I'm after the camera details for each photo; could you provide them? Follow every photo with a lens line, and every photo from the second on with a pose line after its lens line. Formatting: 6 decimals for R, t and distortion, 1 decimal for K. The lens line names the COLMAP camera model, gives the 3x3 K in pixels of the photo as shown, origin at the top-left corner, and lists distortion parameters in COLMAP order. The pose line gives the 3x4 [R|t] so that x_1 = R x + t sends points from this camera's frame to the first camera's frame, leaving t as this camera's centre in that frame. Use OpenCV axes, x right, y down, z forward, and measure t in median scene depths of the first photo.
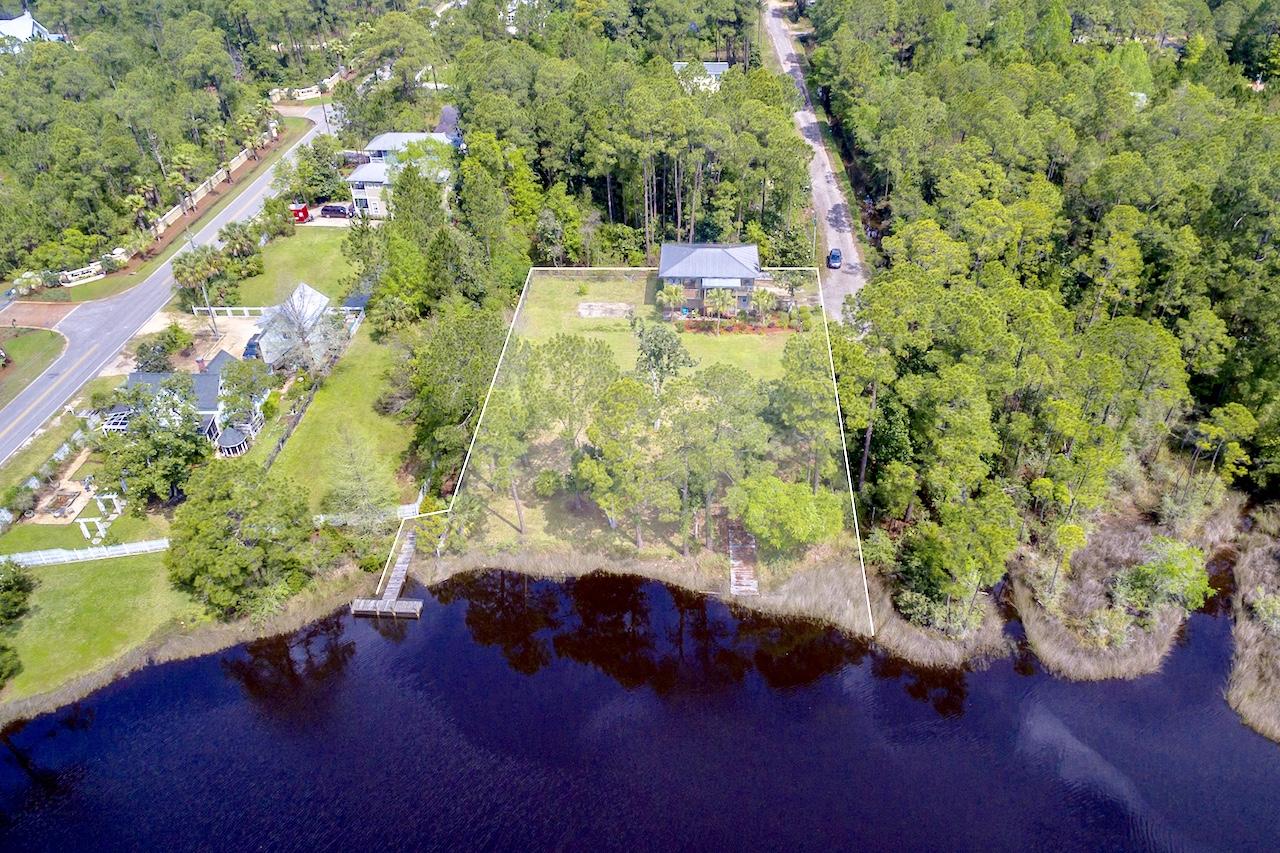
lens RADIAL K [[788.6, 0, 621.8], [0, 788.6, 424.8], [0, 0, 1]] dist [0.005571, 0.000257]
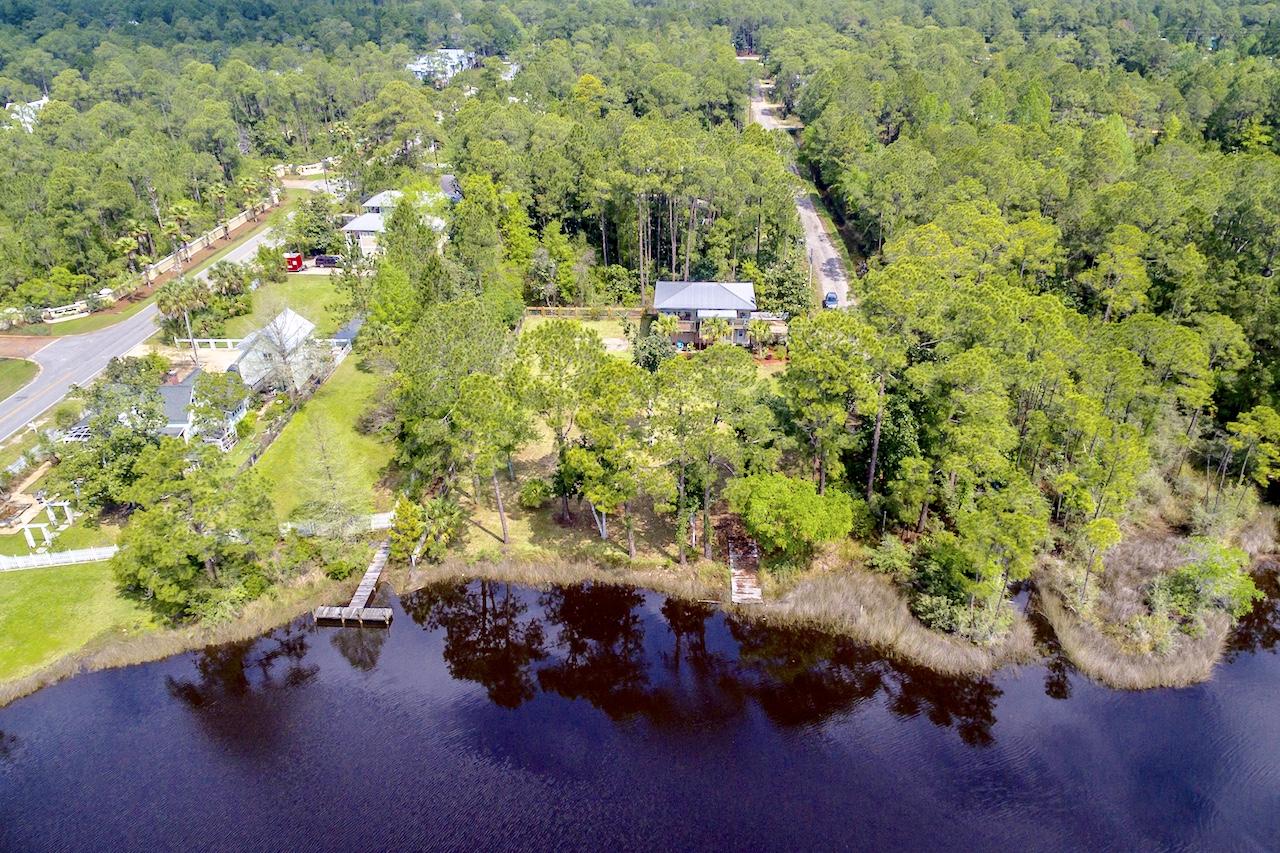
lens RADIAL K [[788.6, 0, 621.8], [0, 788.6, 424.8], [0, 0, 1]] dist [0.005571, 0.000257]
pose [[0.999944, 0.007530, 0.007378, 0.001886], [-0.006666, 0.993824, -0.110766, 0.086353], [-0.008167, 0.110711, 0.993819, 0.055691]]
